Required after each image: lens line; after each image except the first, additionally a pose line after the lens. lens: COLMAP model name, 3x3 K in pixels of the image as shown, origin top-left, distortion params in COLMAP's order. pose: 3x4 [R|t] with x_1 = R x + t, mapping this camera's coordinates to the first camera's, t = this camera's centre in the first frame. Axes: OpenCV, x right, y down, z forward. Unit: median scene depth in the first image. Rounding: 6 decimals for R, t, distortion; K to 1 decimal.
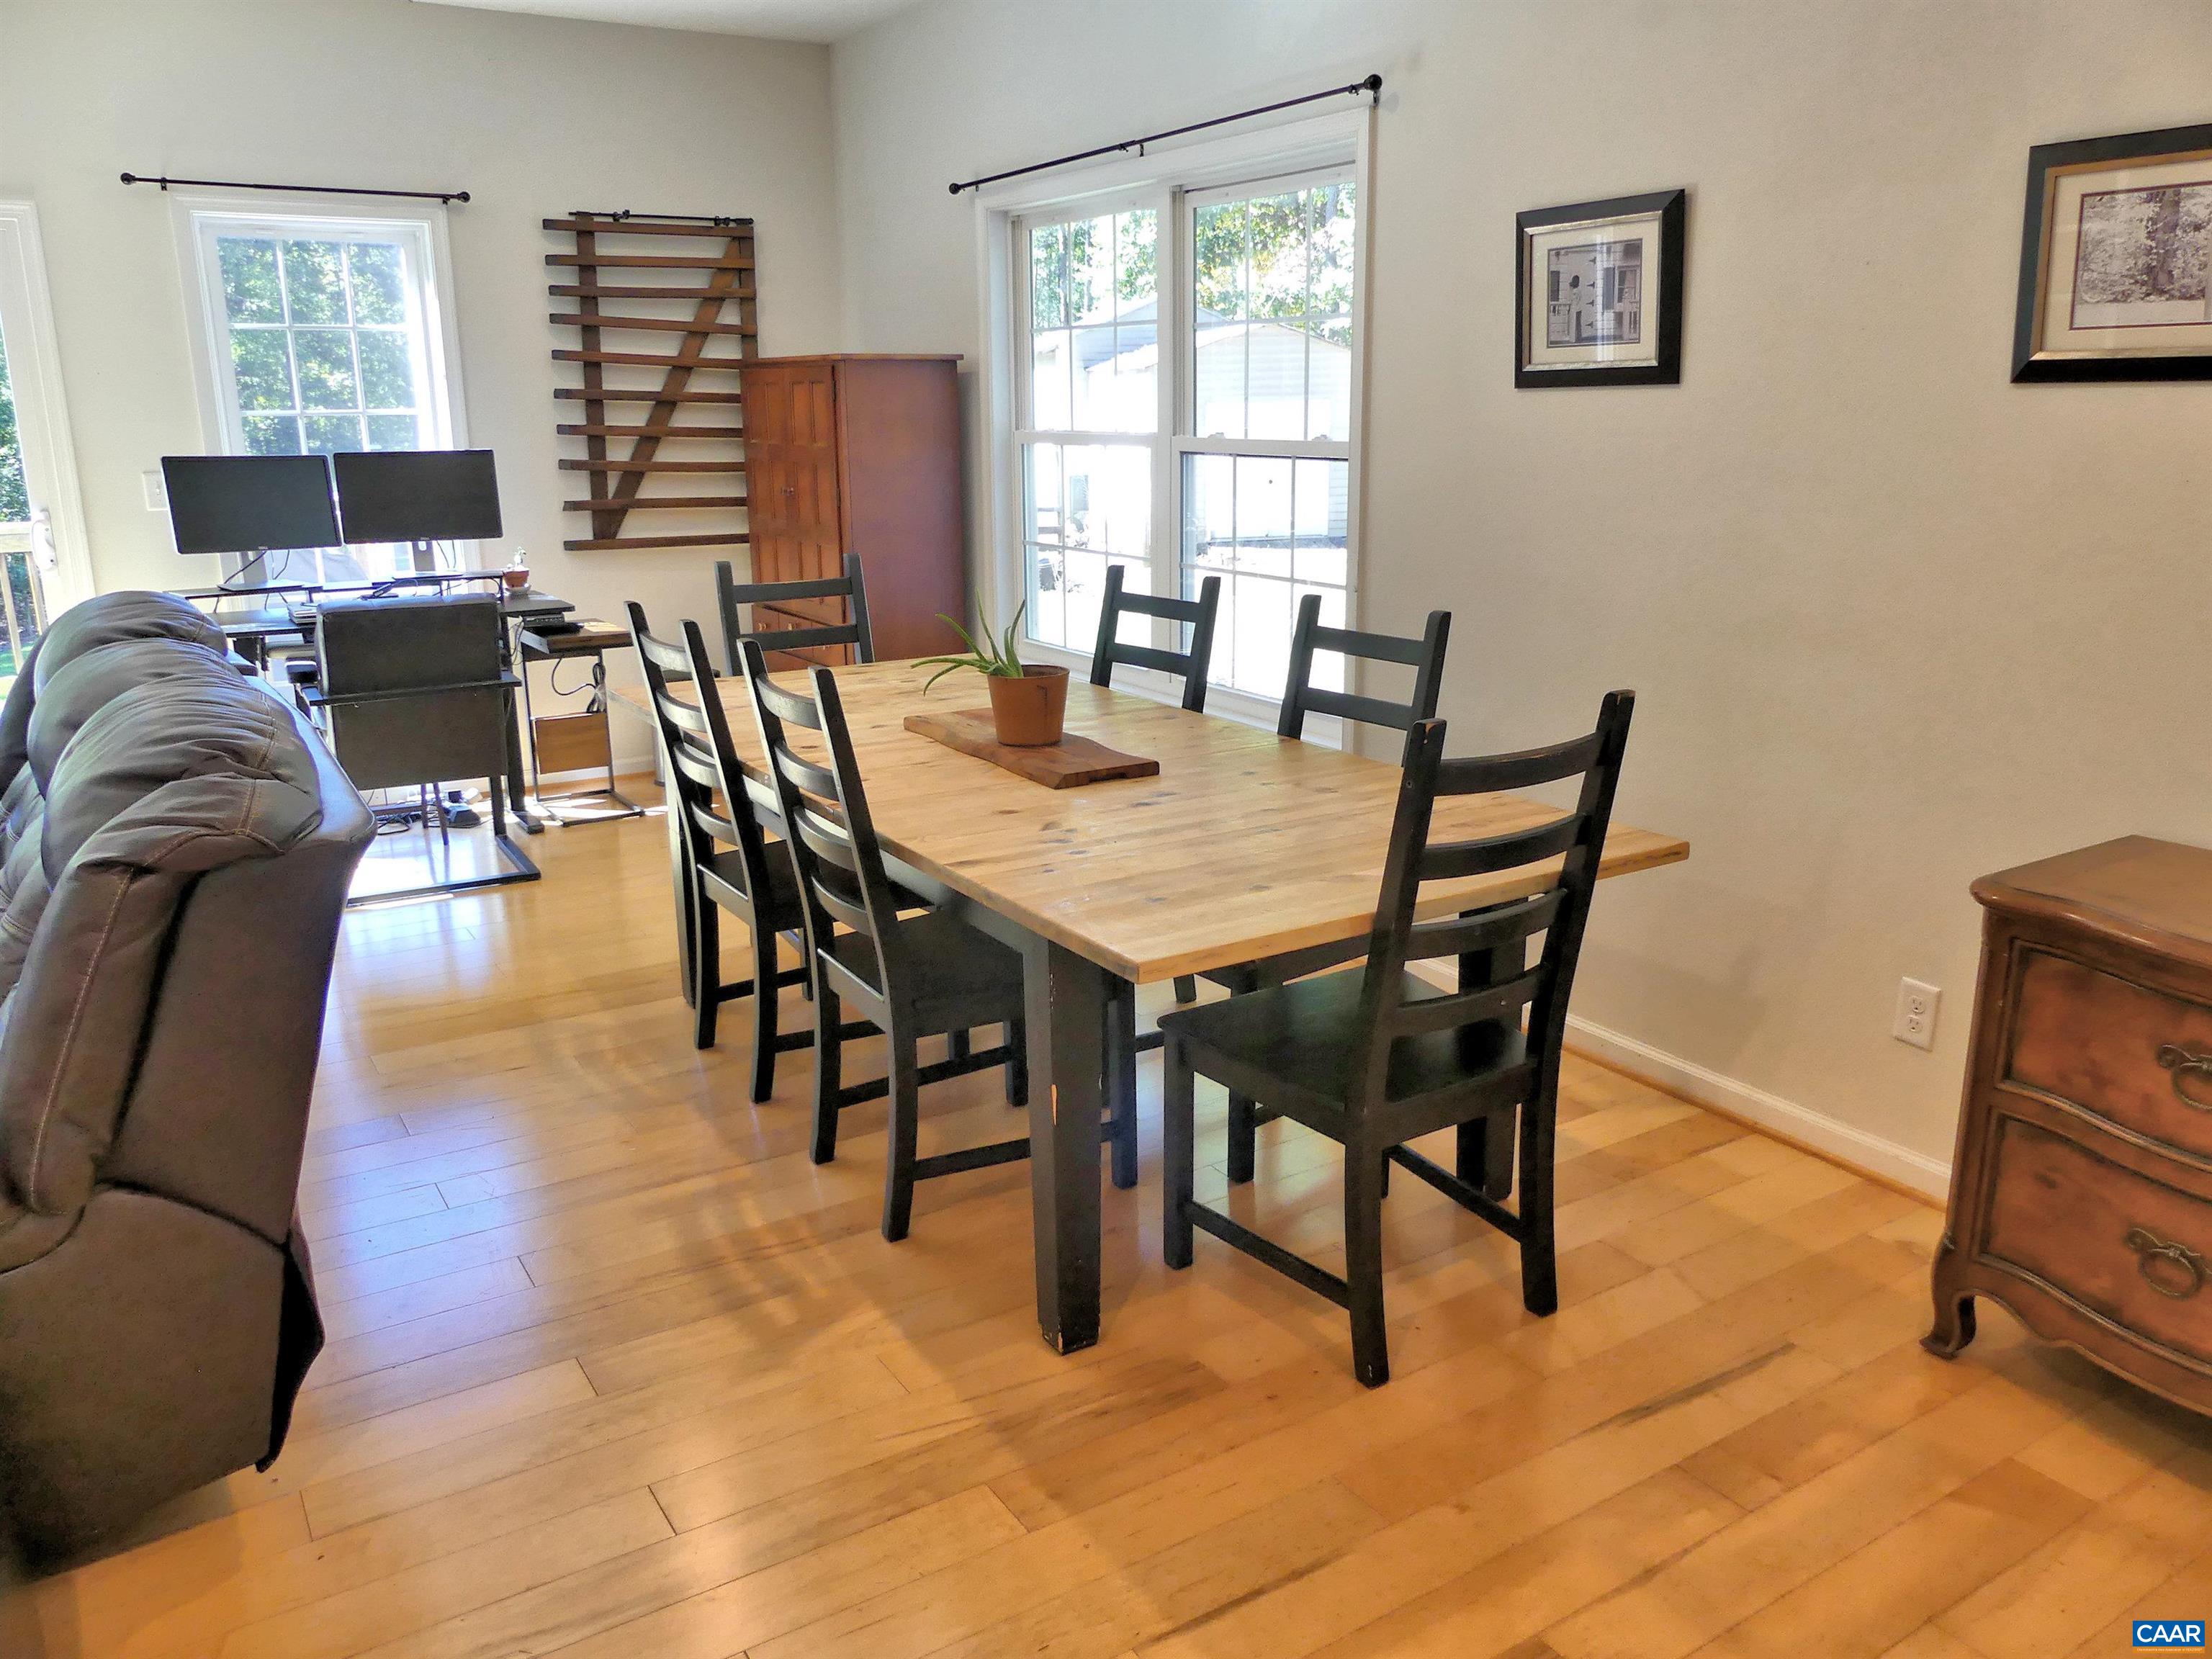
lens RADIAL K [[1665.6, 0, 1151.3], [0, 1665.6, 848.9], [0, 0, 1]] dist [-0.034828, 0.014166]
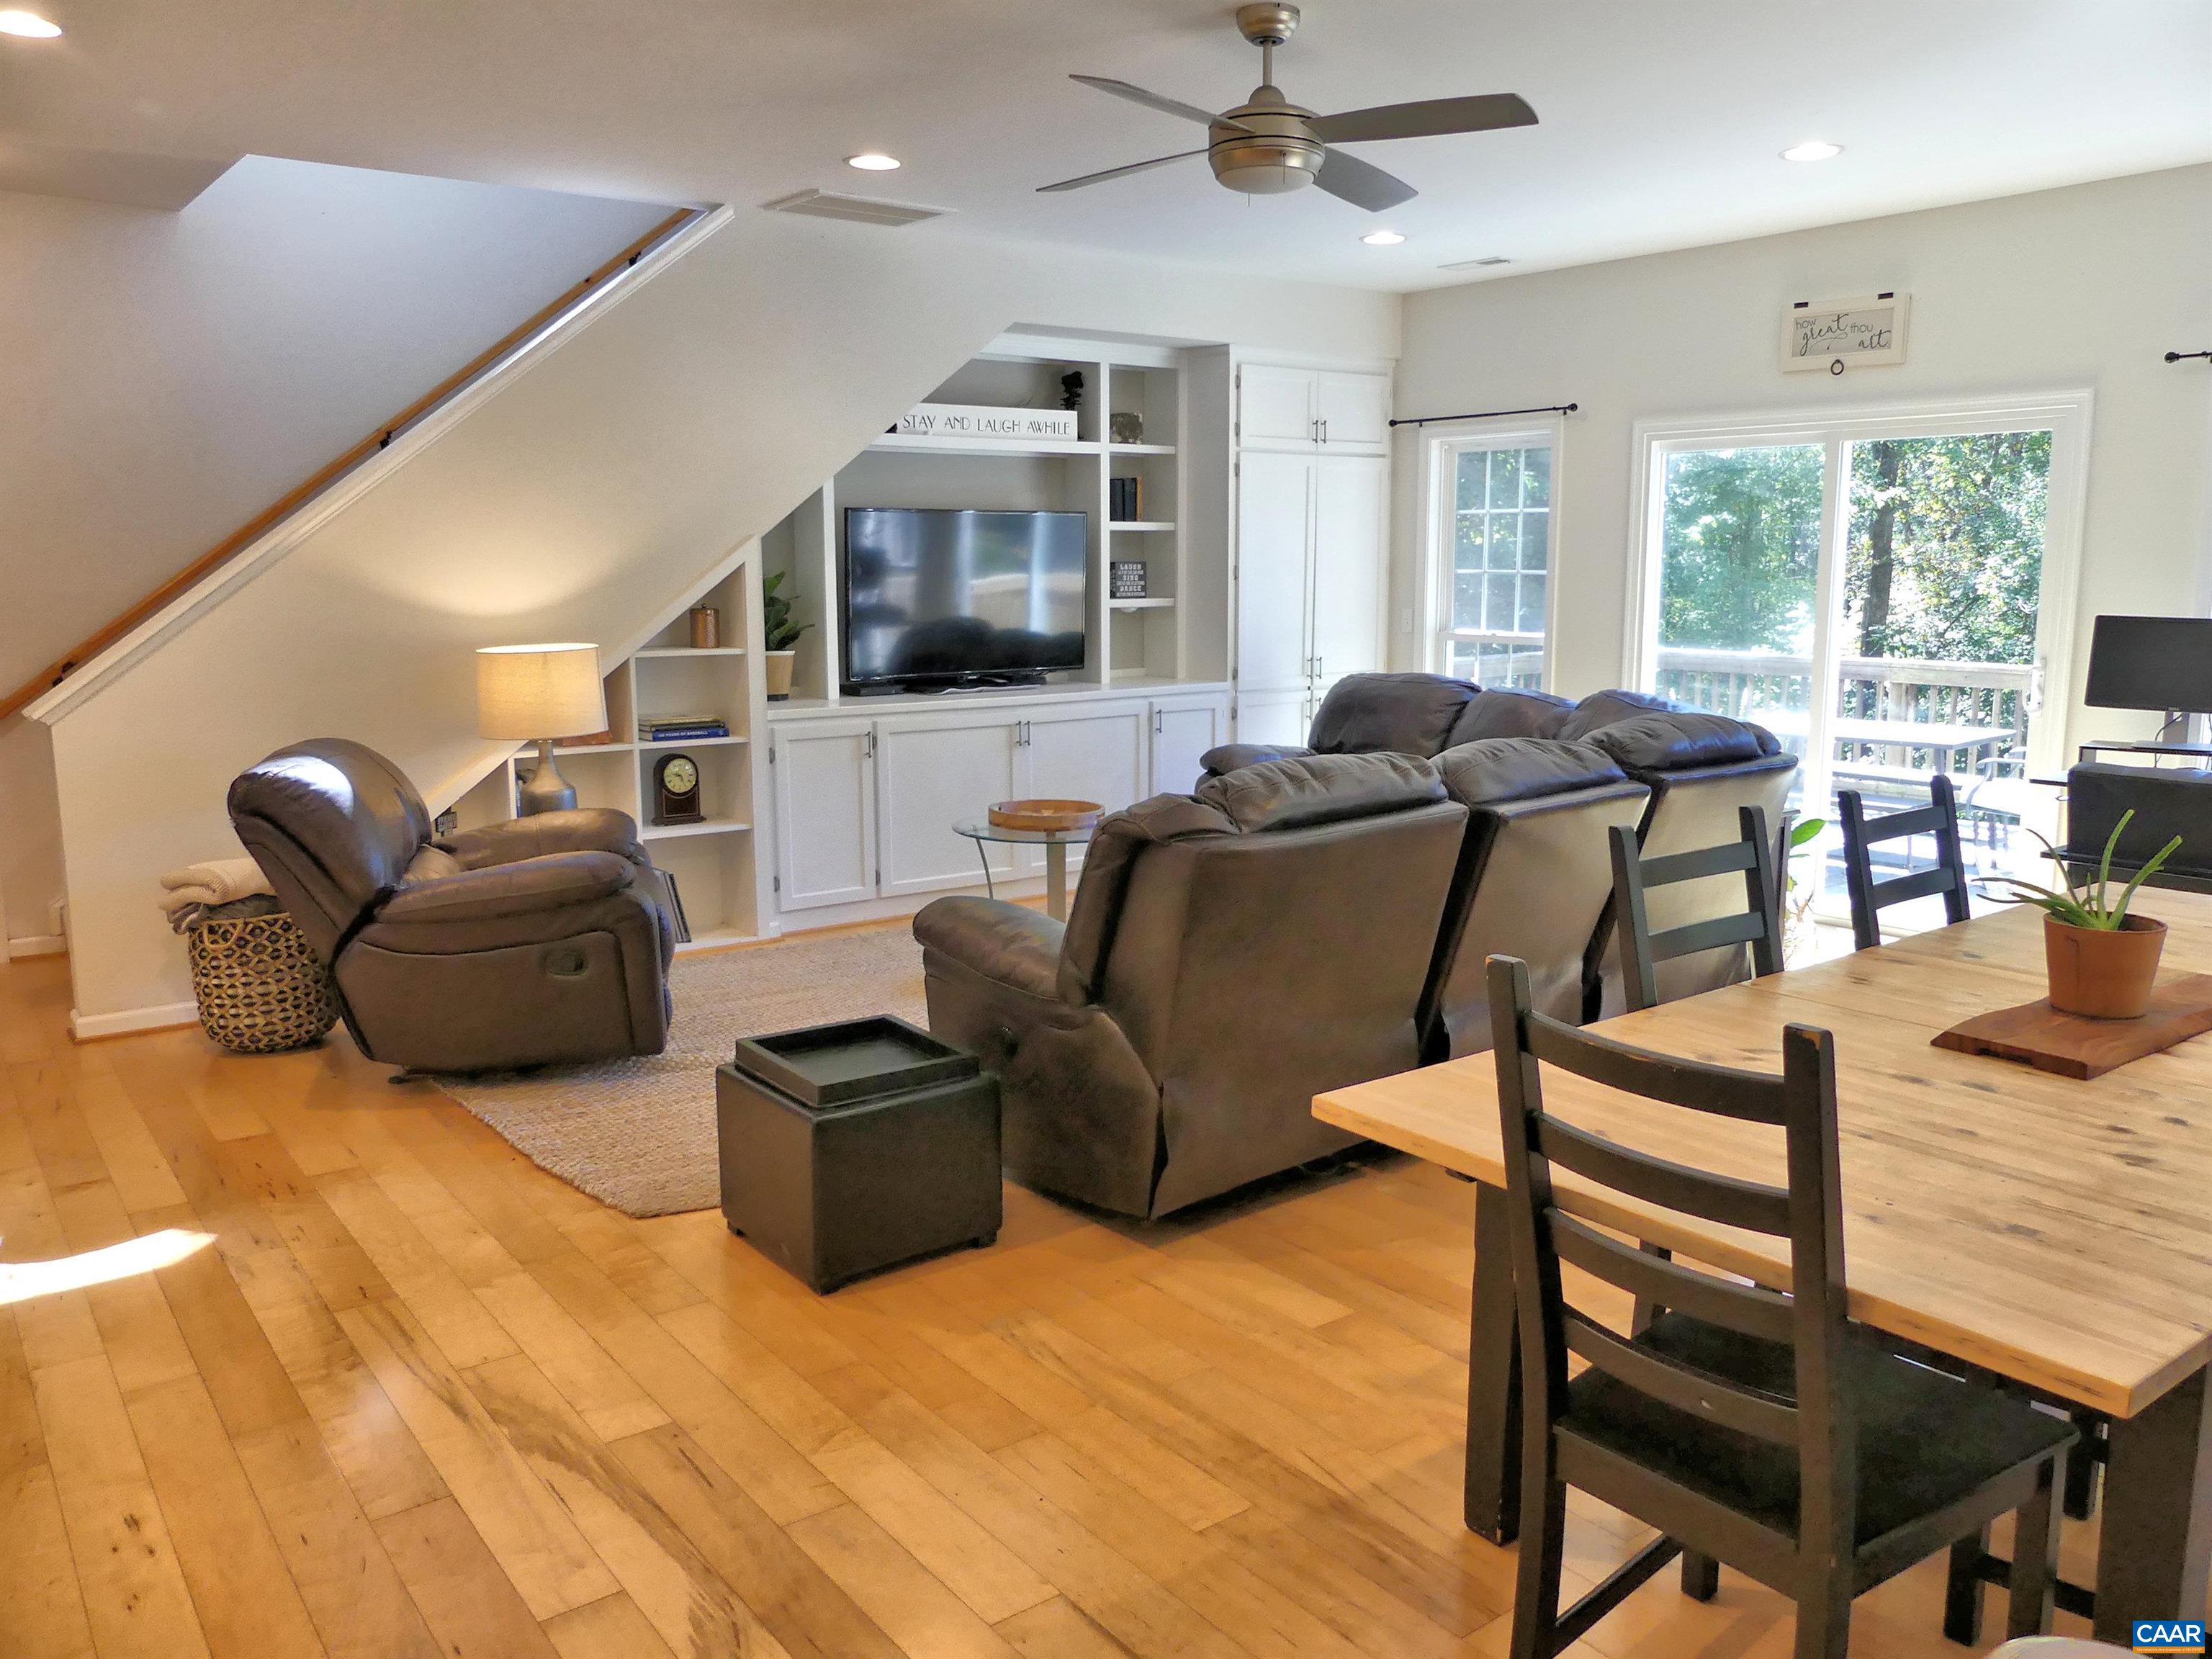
lens RADIAL K [[1665.6, 0, 1094.8], [0, 1665.6, 807.2], [0, 0, 1]] dist [-0.034828, 0.014166]
pose [[0.051258, 0.142358, -0.988487, 0.425705], [-0.255786, 0.958644, 0.124796, -0.086451], [0.965374, 0.246445, 0.085551, 0.314442]]
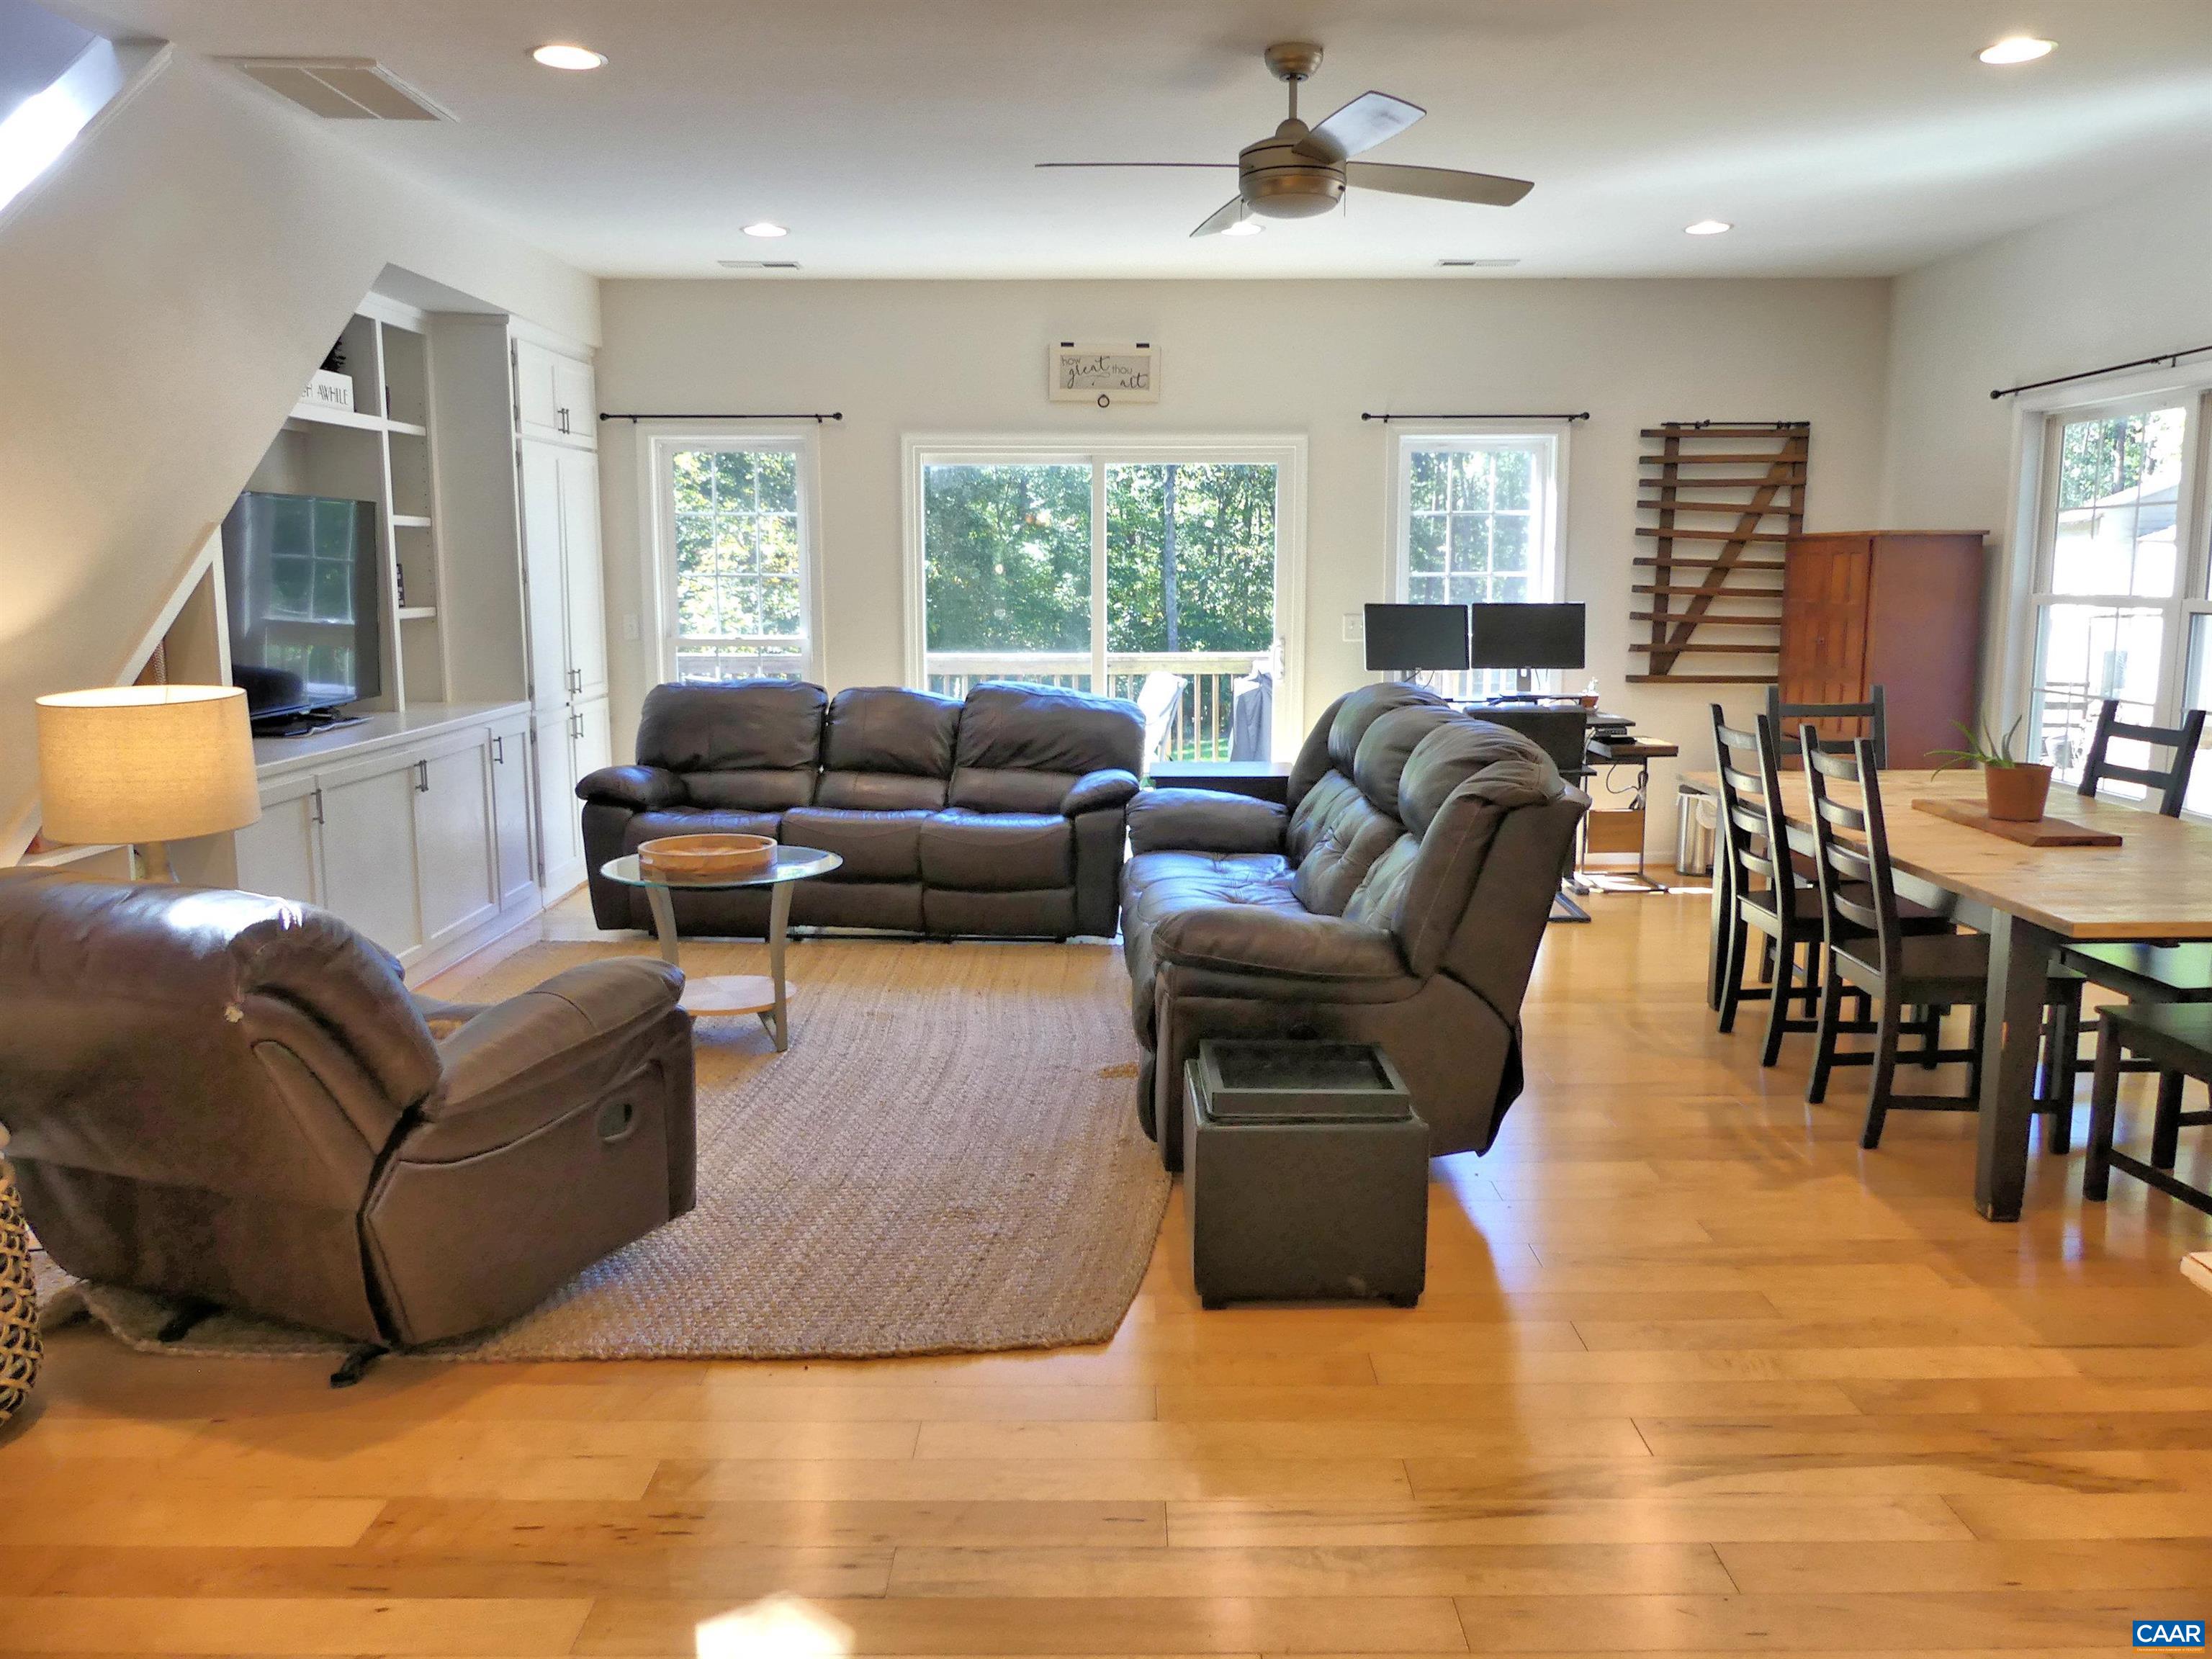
lens RADIAL K [[1665.6, 0, 1100.2], [0, 1665.6, 829.1], [0, 0, 1]] dist [-0.034828, 0.014166]
pose [[0.826760, 0.084155, -0.556224, 0.035849], [-0.143799, 0.987514, -0.064331, 0.084694], [0.543865, 0.133171, 0.828539, -0.309498]]
